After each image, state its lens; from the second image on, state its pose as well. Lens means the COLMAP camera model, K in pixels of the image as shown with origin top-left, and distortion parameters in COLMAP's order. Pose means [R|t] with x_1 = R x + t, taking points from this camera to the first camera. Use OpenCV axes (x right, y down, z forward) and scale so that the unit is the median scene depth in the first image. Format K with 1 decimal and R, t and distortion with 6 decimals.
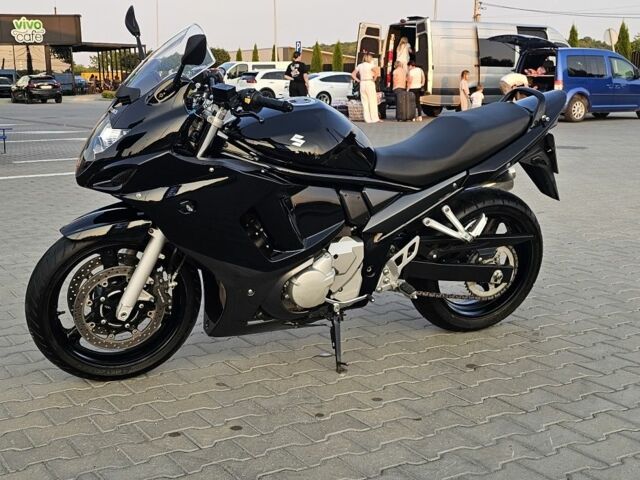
lens RADIAL K [[919.9, 0, 315.6], [0, 919.9, 254.6], [0, 0, 1]] dist [0.092194, 0.000000]
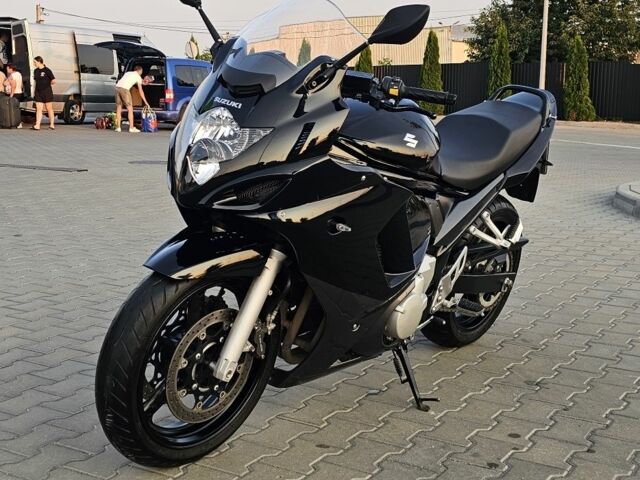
lens RADIAL K [[919.9, 0, 298.2], [0, 919.9, 235.6], [0, 0, 1]] dist [0.092194, 0.000000]
pose [[0.892618, -0.056219, 0.447294, -0.422634], [0.069604, 0.997483, -0.013530, -0.028834], [-0.445408, 0.043210, 0.894285, 0.256499]]
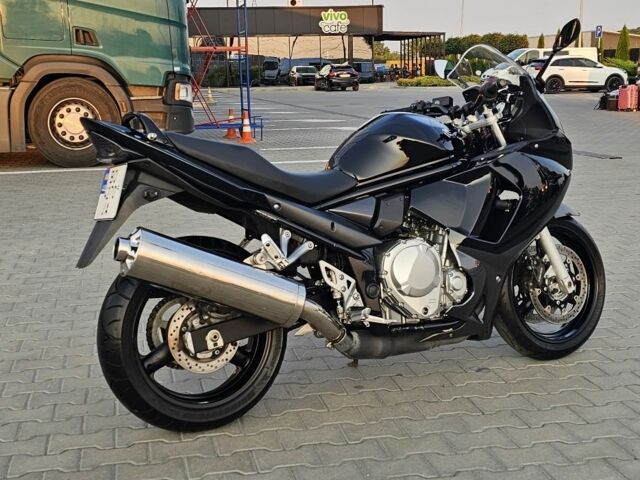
lens RADIAL K [[919.9, 0, 316.3], [0, 919.9, 247.9], [0, 0, 1]] dist [0.092194, 0.000000]
pose [[0.945764, 0.064335, -0.318420, 0.304935], [-0.061566, 0.997927, 0.018765, -0.022257], [0.318967, 0.001857, 0.947764, -0.049841]]
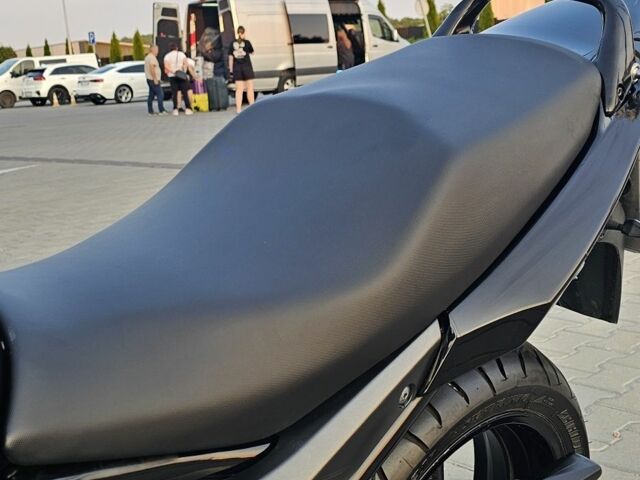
lens RADIAL K [[919.9, 0, 323.6], [0, 919.9, 241.2], [0, 0, 1]] dist [0.092194, 0.000000]
pose [[0.975548, -0.107107, 0.191924, 0.080700], [0.107549, 0.994166, 0.008147, -0.106947], [-0.191677, 0.012693, 0.981376, 0.730619]]
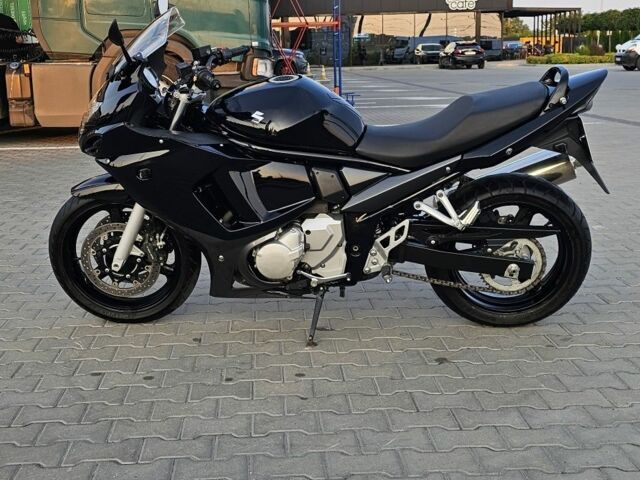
lens RADIAL K [[919.9, 0, 308.7], [0, 919.9, 242.8], [0, 0, 1]] dist [0.092194, 0.000000]
pose [[0.885308, 0.095383, -0.455118, 0.446428], [-0.084112, 0.995439, 0.045007, -0.029552], [0.457335, -0.001564, 0.889293, 0.086212]]
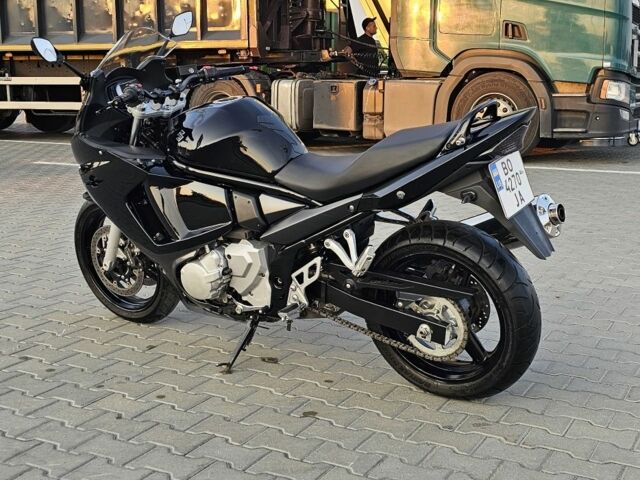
lens RADIAL K [[919.9, 0, 313.6], [0, 919.9, 241.7], [0, 0, 1]] dist [0.092194, 0.000000]
pose [[0.516178, 0.179249, -0.837514, 0.825287], [-0.181051, 0.978593, 0.097857, -0.117184], [0.837127, 0.101121, 0.537581, 0.493964]]
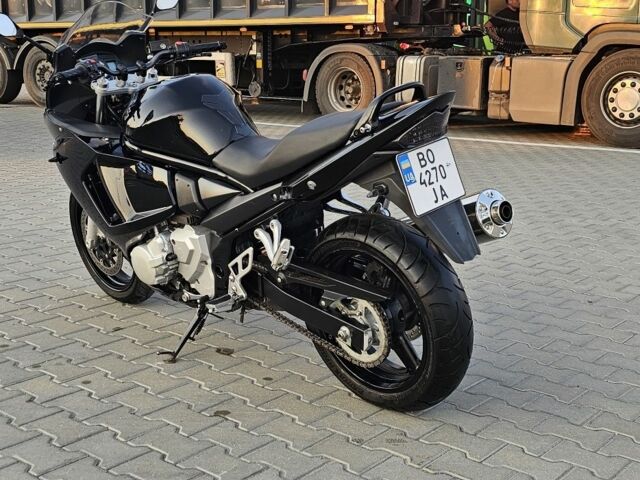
lens RADIAL K [[919.9, 0, 310.7], [0, 919.9, 243.6], [0, 0, 1]] dist [0.092194, 0.000000]
pose [[0.331944, 0.222972, -0.916568, 0.867163], [-0.199997, 0.966208, 0.162617, -0.165068], [0.921854, 0.129331, 0.365320, 0.716231]]
